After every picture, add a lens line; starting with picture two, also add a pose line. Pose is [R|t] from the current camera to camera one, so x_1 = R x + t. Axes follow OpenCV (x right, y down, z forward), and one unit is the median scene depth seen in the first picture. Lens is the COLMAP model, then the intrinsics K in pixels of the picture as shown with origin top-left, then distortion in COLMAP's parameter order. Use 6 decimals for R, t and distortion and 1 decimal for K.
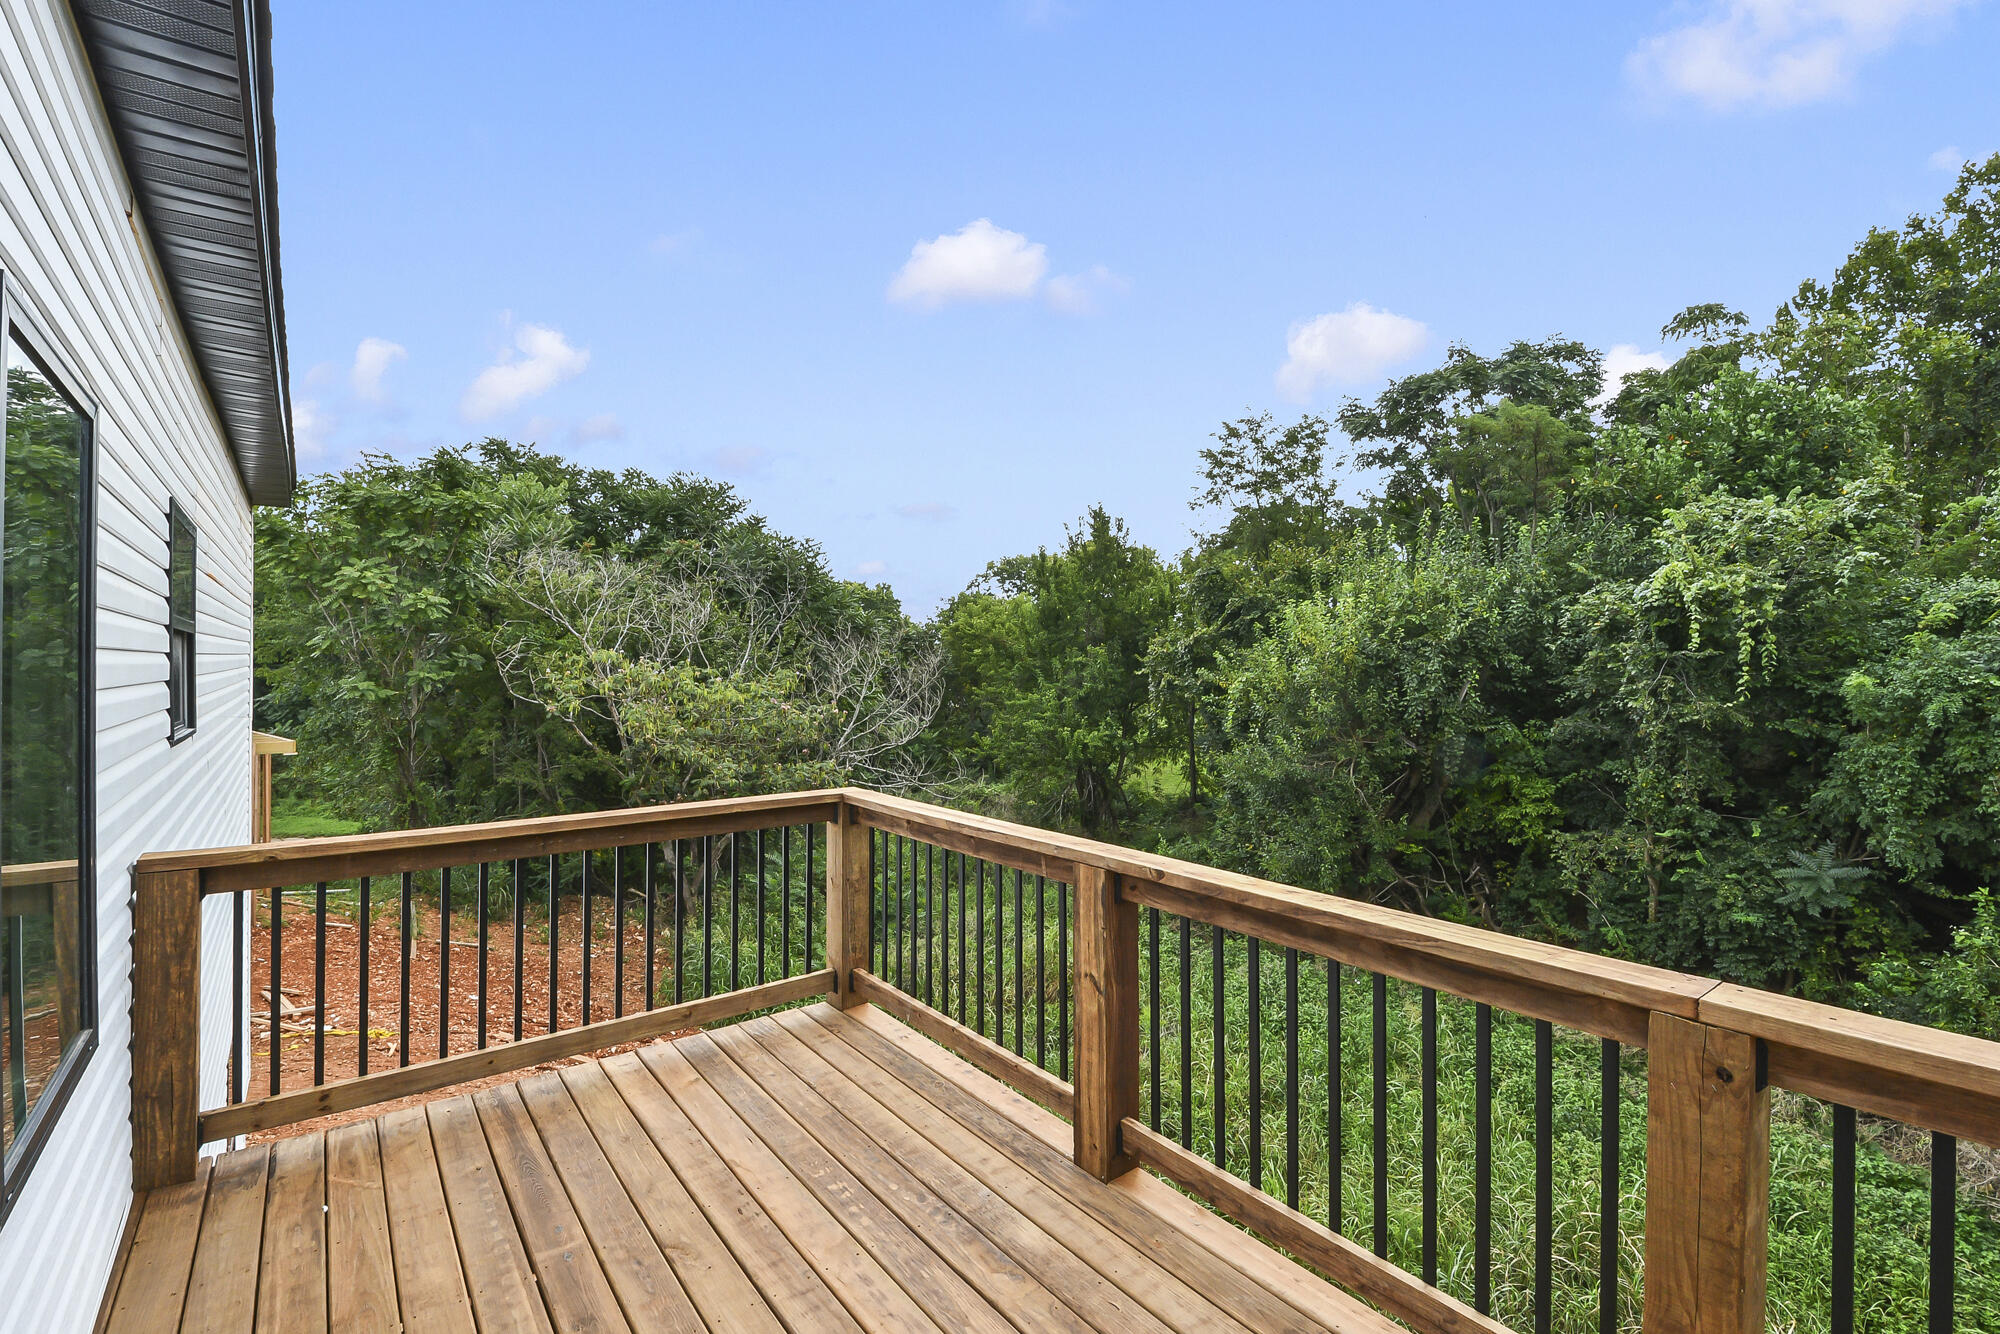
lens RADIAL K [[882.1, 0, 1000.0], [0, 882.1, 667.0], [0, 0, 1]] dist [0.020259, -0.023559]
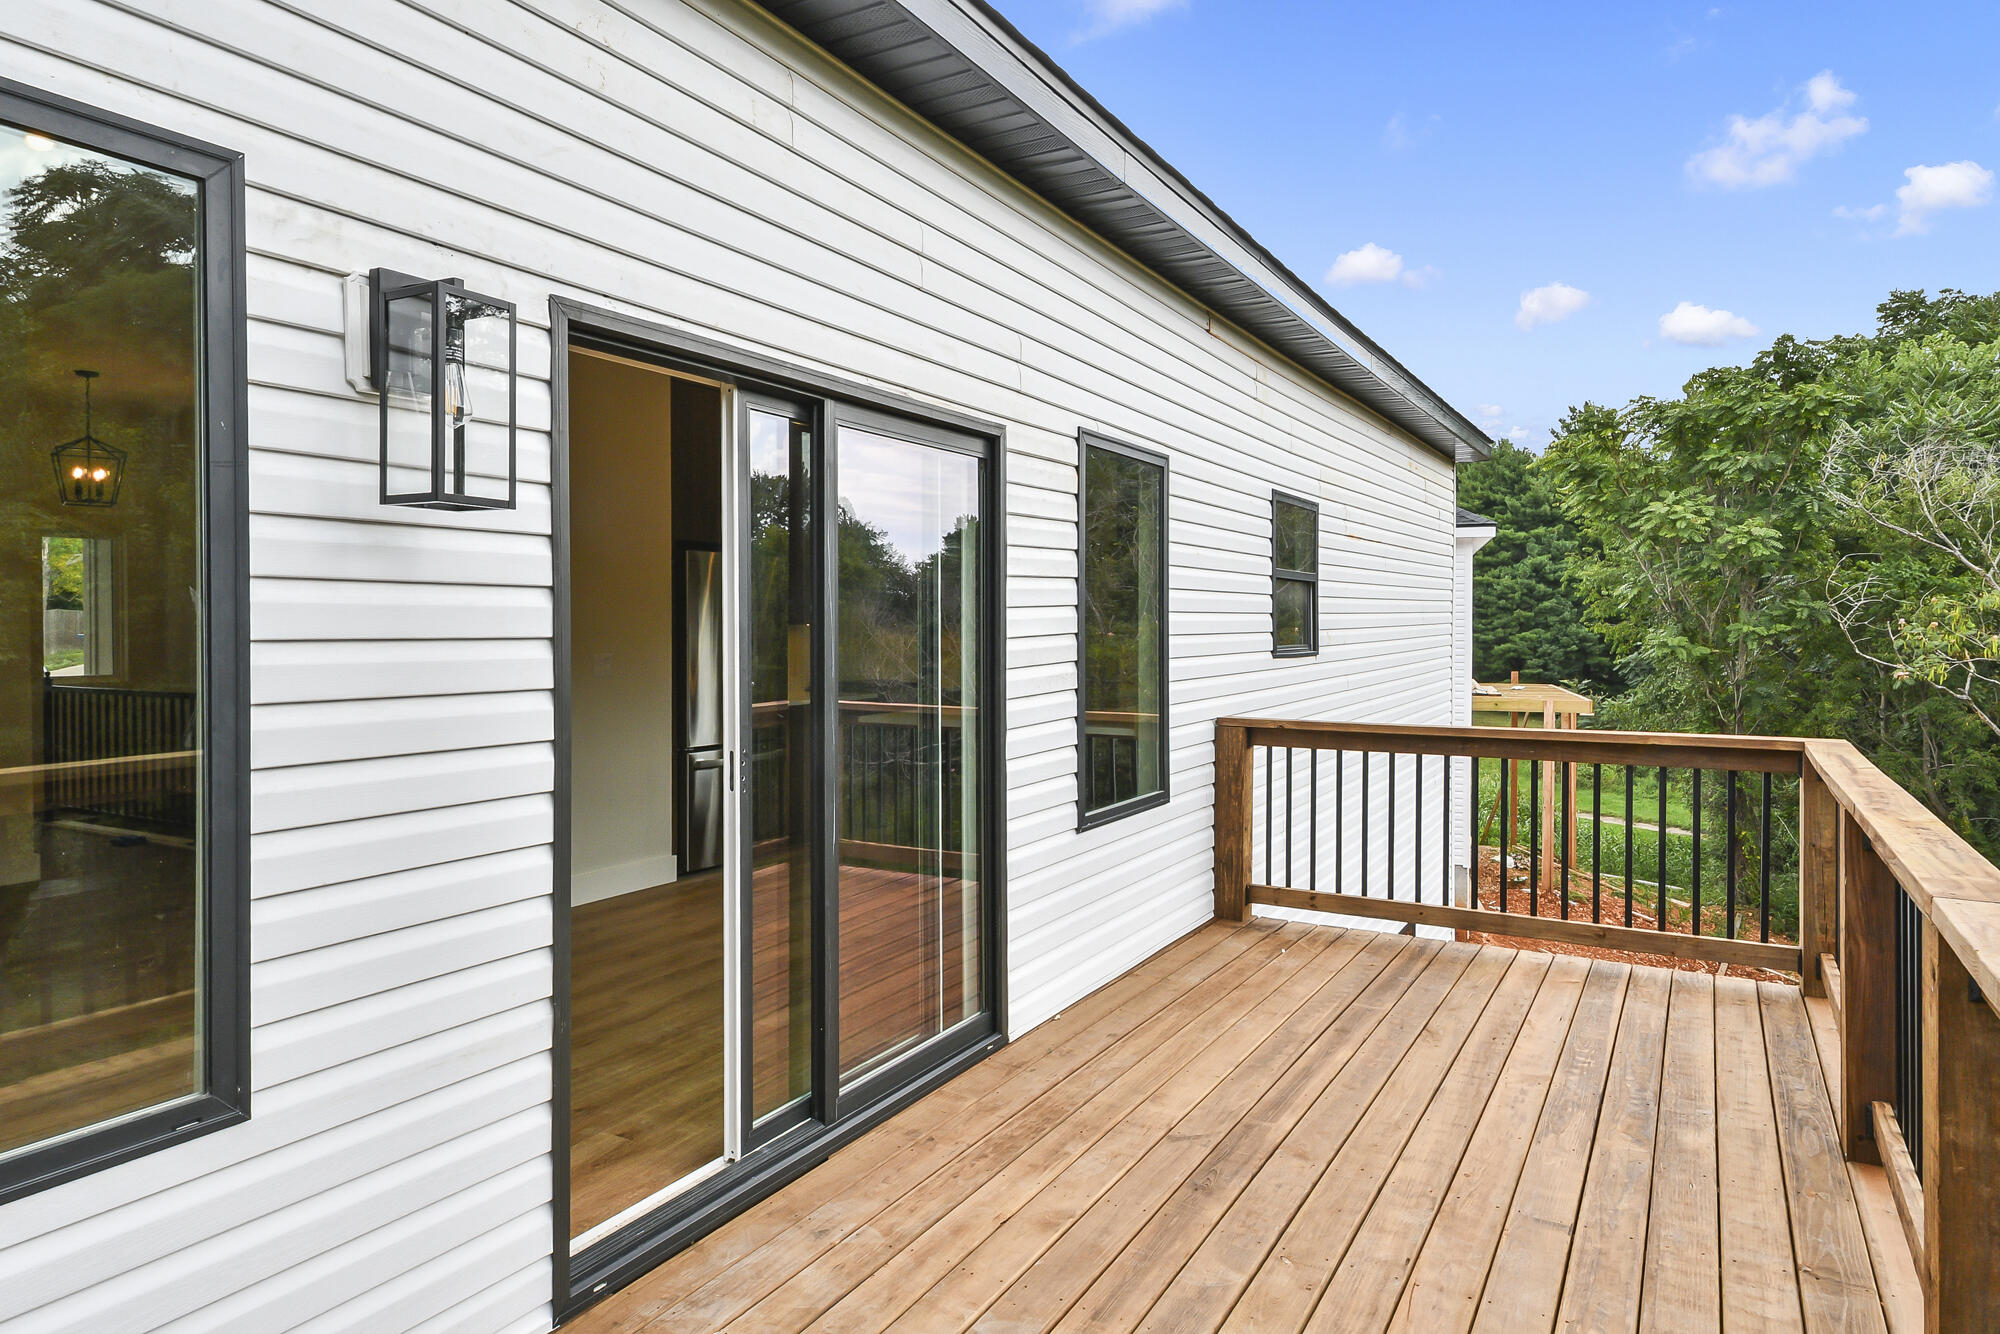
lens RADIAL K [[1205.0, 0, 1000.2], [0, 1205.0, 636.3], [0, 0, 1]] dist [0.000694, 0.000057]
pose [[0.378074, 0.002907, -0.925771, 0.916969], [0.006271, 0.999964, 0.005701, 0.051703], [0.925754, -0.007961, 0.378042, -0.224051]]
